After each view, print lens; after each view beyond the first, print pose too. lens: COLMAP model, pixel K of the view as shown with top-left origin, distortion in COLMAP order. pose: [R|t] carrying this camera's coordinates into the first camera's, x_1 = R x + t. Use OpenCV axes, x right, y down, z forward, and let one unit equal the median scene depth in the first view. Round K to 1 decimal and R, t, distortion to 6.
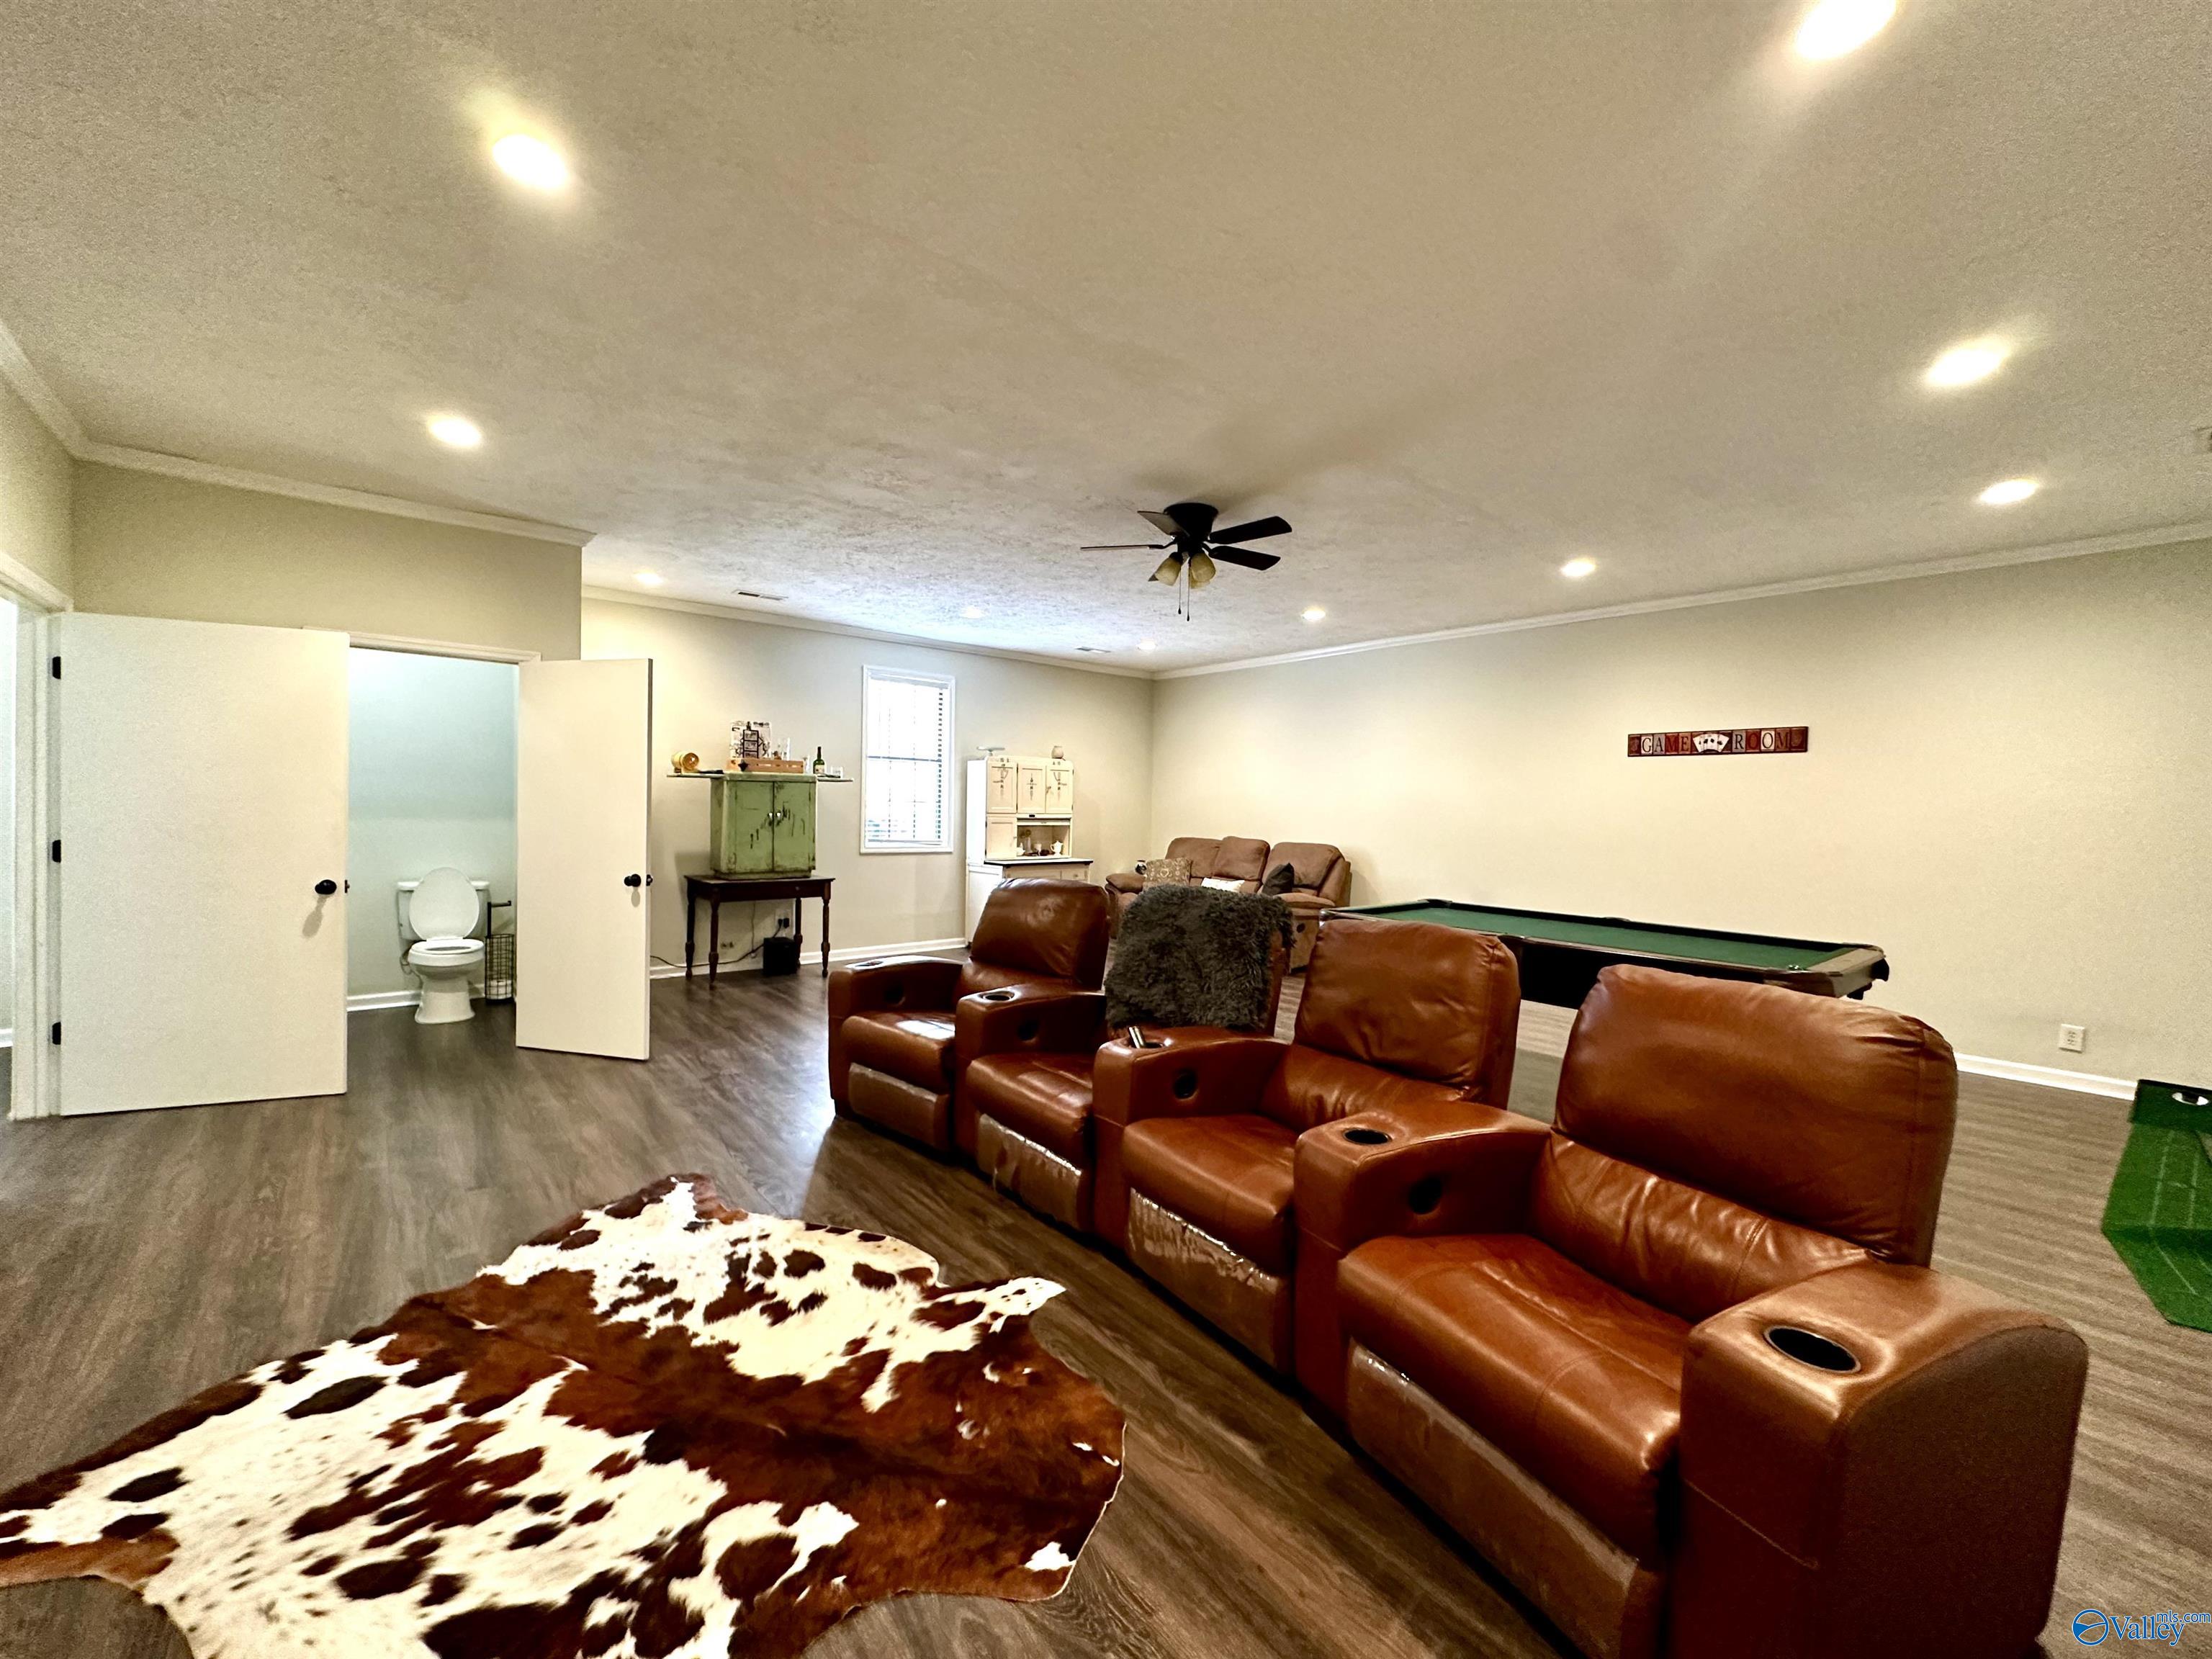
lens RADIAL K [[886.5, 0, 1102.1], [0, 886.5, 837.4], [0, 0, 1]] dist [-0.000148, 0.000181]
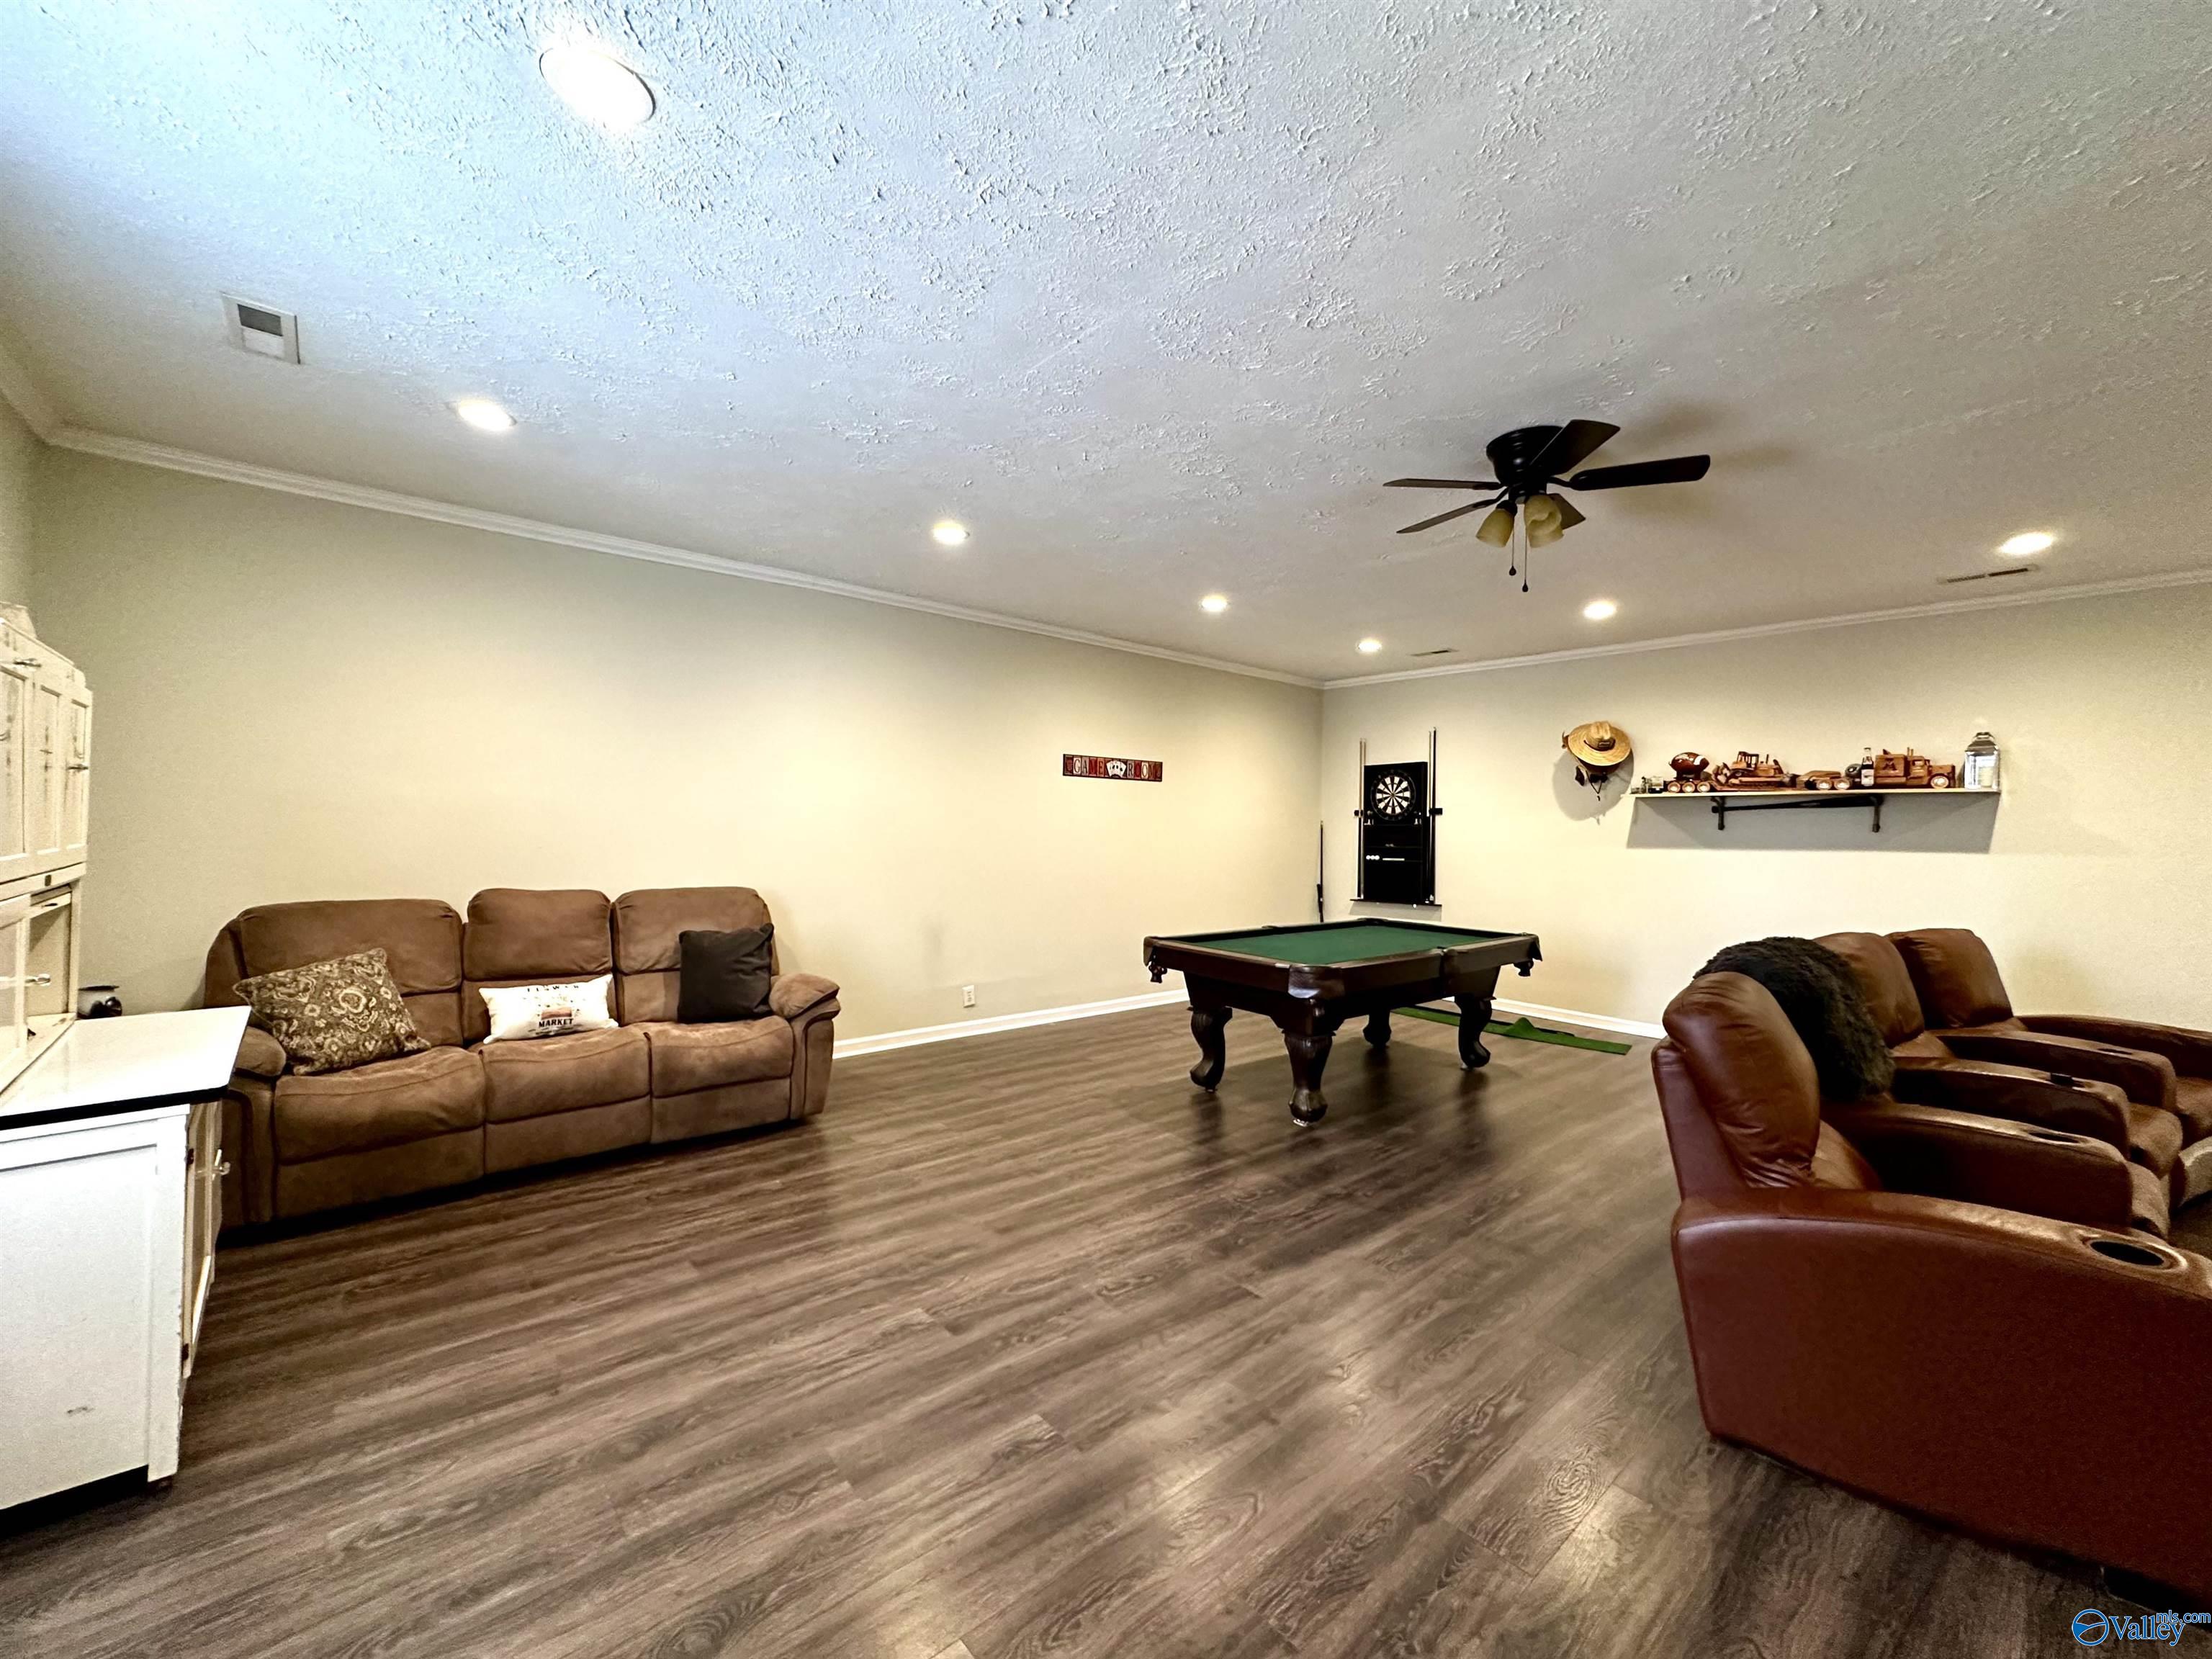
lens RADIAL K [[873.2, 0, 1123.2], [0, 873.2, 800.8], [0, 0, 1]] dist [-0.001563, -0.000172]
pose [[-0.021862, 0.005268, 0.999747, -1.258175], [0.016948, 0.999844, -0.004898, -0.157400], [-0.999617, 0.016837, -0.021948, 2.738331]]
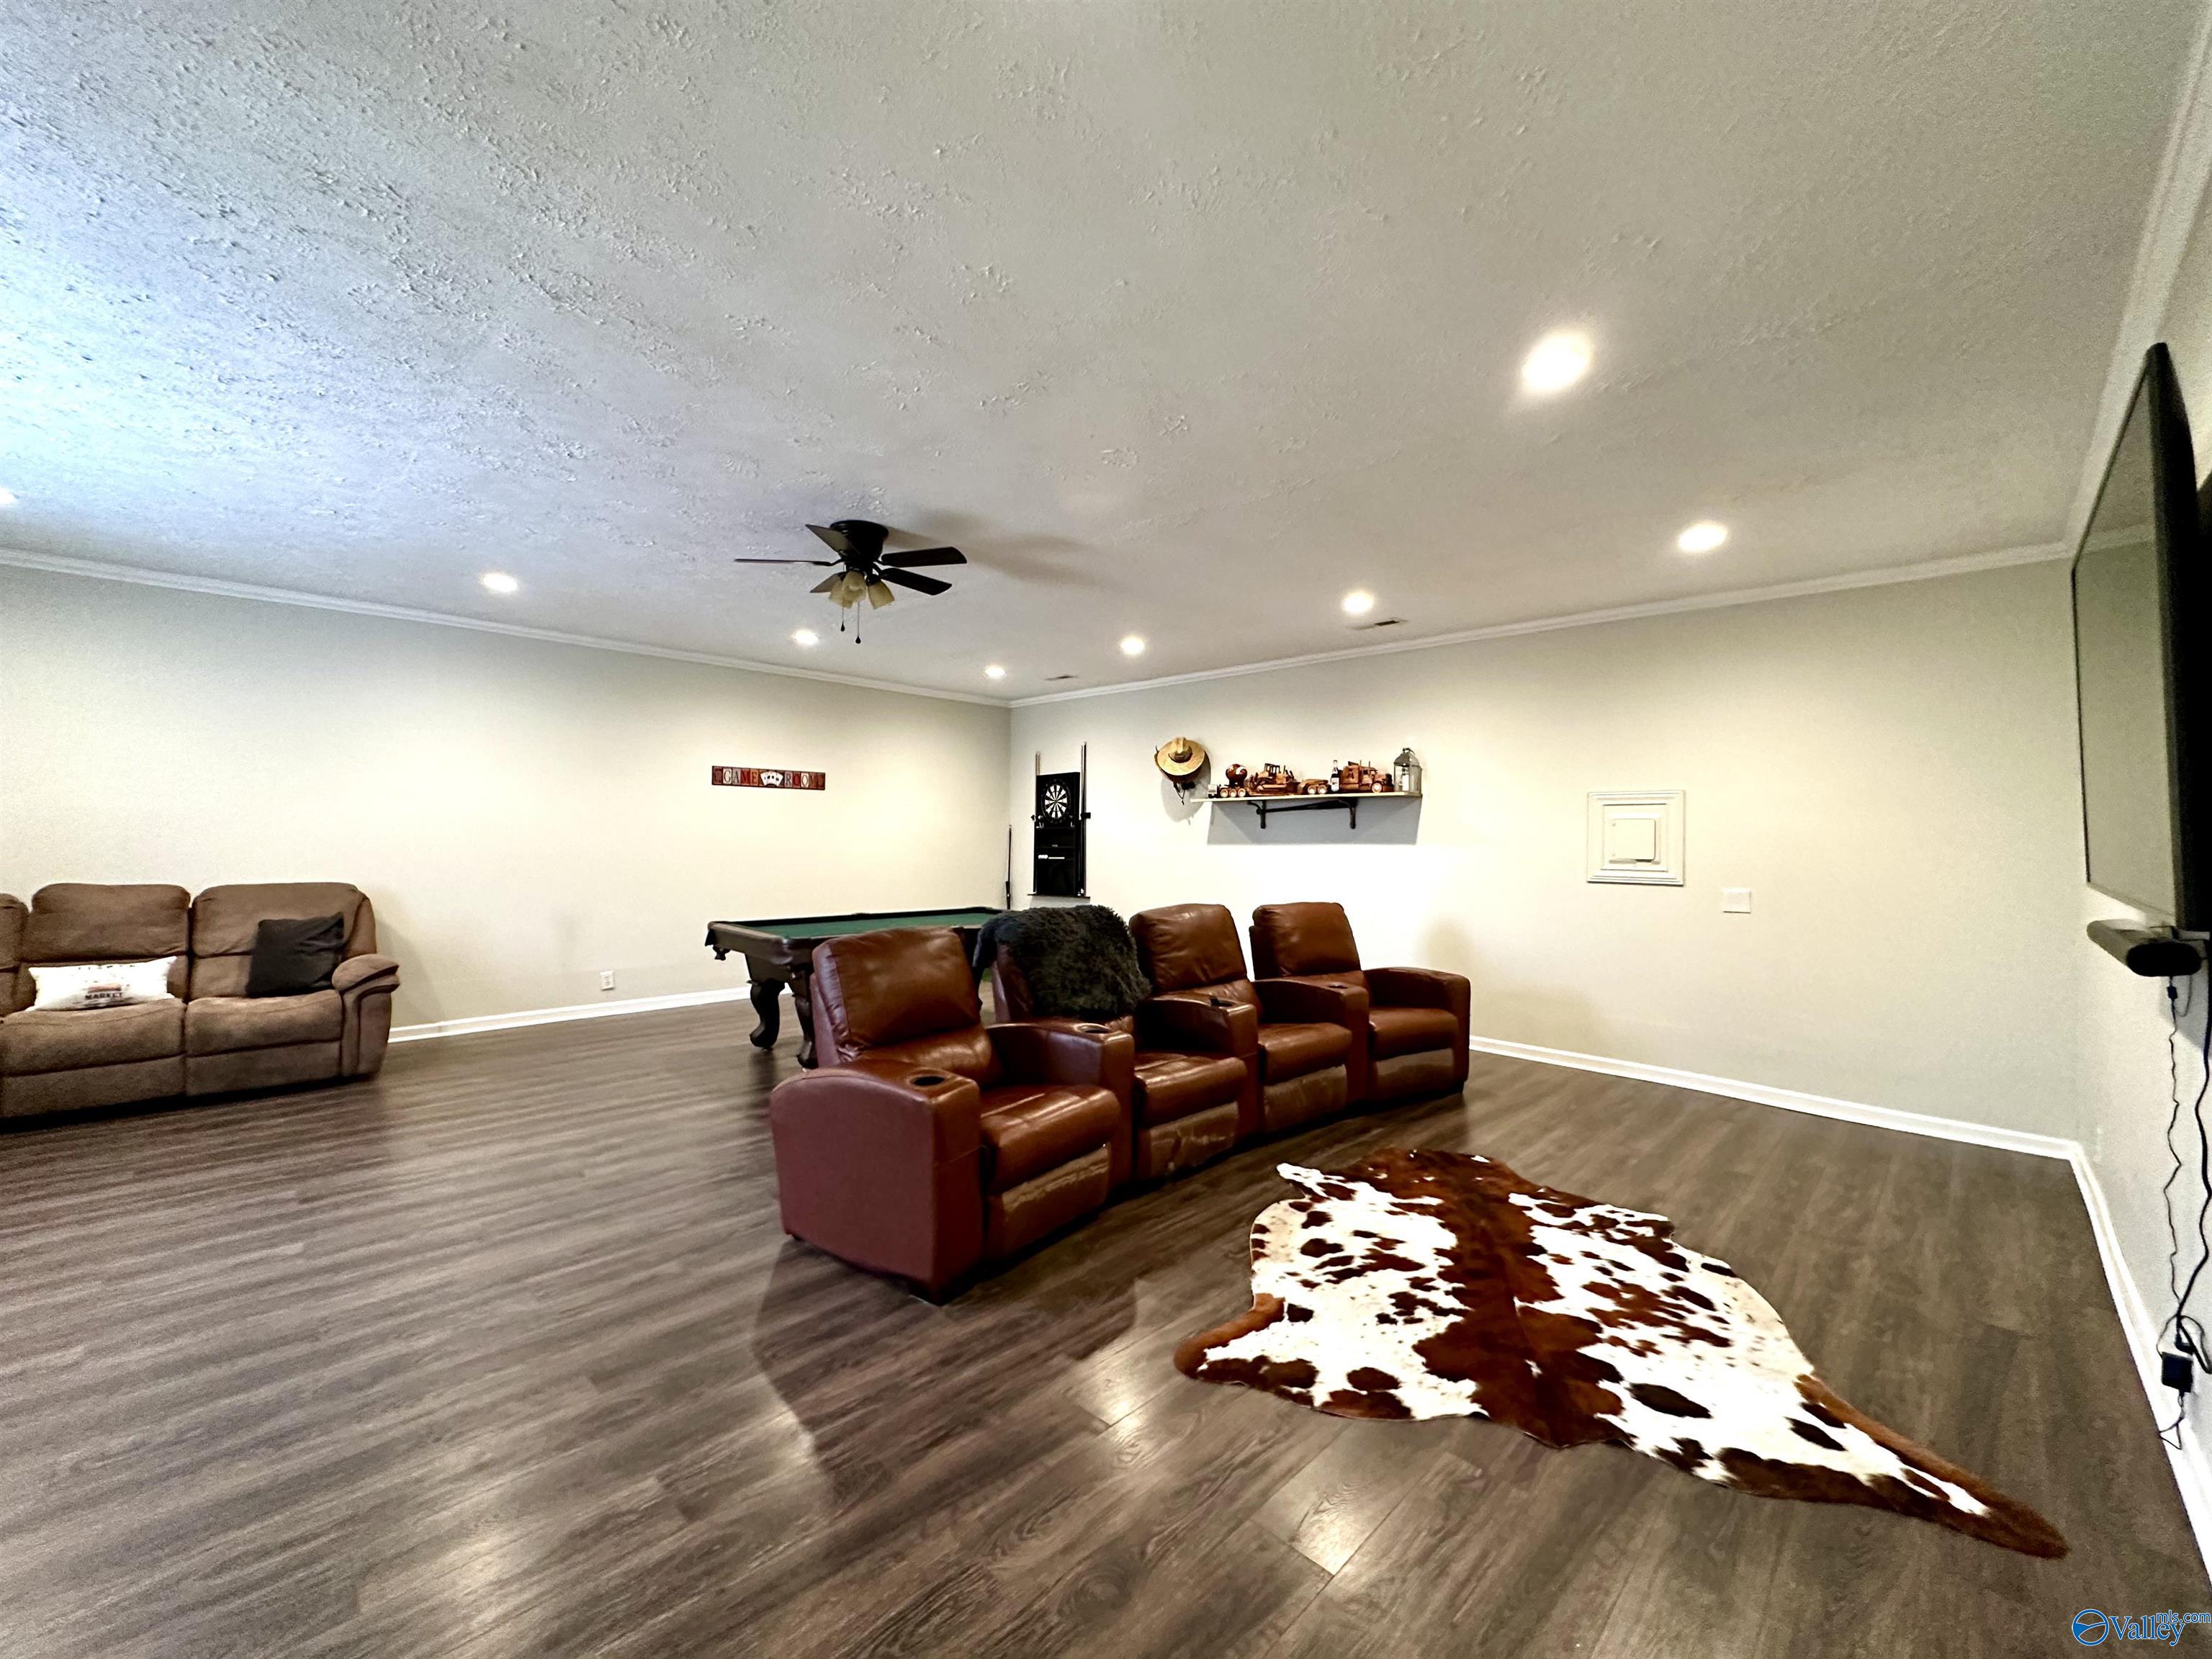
lens RADIAL K [[870.1, 0, 1111.1], [0, 870.1, 799.7], [0, 0, 1]] dist [0.006925, -0.000232]
pose [[-0.094293, 0.017847, 0.995384, -1.776906], [0.022820, 0.999615, -0.015761, -0.116801], [-0.995283, 0.021228, -0.094664, 1.664401]]
